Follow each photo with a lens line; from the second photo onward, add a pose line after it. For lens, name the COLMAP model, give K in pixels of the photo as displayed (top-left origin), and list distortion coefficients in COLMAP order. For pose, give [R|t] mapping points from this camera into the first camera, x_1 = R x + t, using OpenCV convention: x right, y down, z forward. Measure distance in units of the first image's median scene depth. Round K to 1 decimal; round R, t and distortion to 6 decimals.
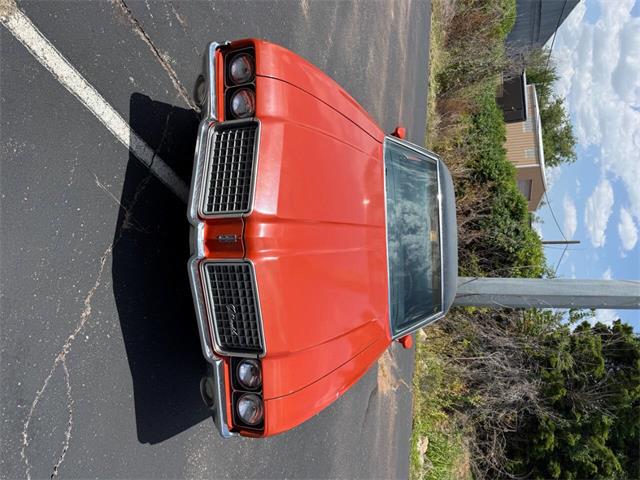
lens RADIAL K [[459.3, 0, 319.1], [0, 459.3, 239.8], [0, 0, 1]] dist [0.025566, -0.033720]
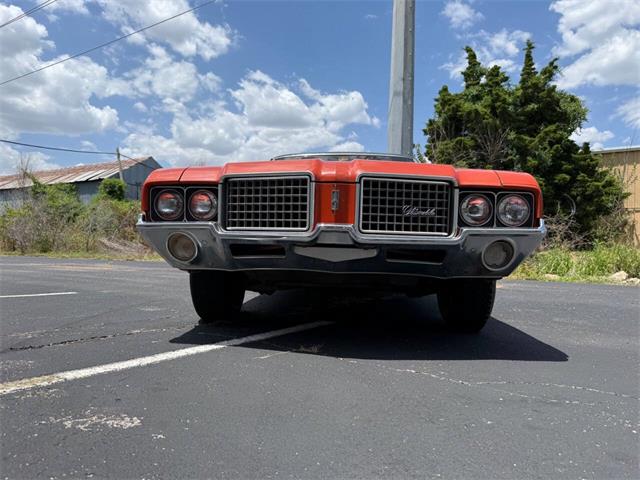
lens RADIAL K [[459.3, 0, 317.1], [0, 459.3, 241.3], [0, 0, 1]] dist [0.025566, -0.033720]
pose [[0.074170, -0.922280, 0.379340, -0.123926], [0.996086, 0.050173, -0.072773, 0.006479], [0.048084, 0.383253, 0.922391, 0.023198]]
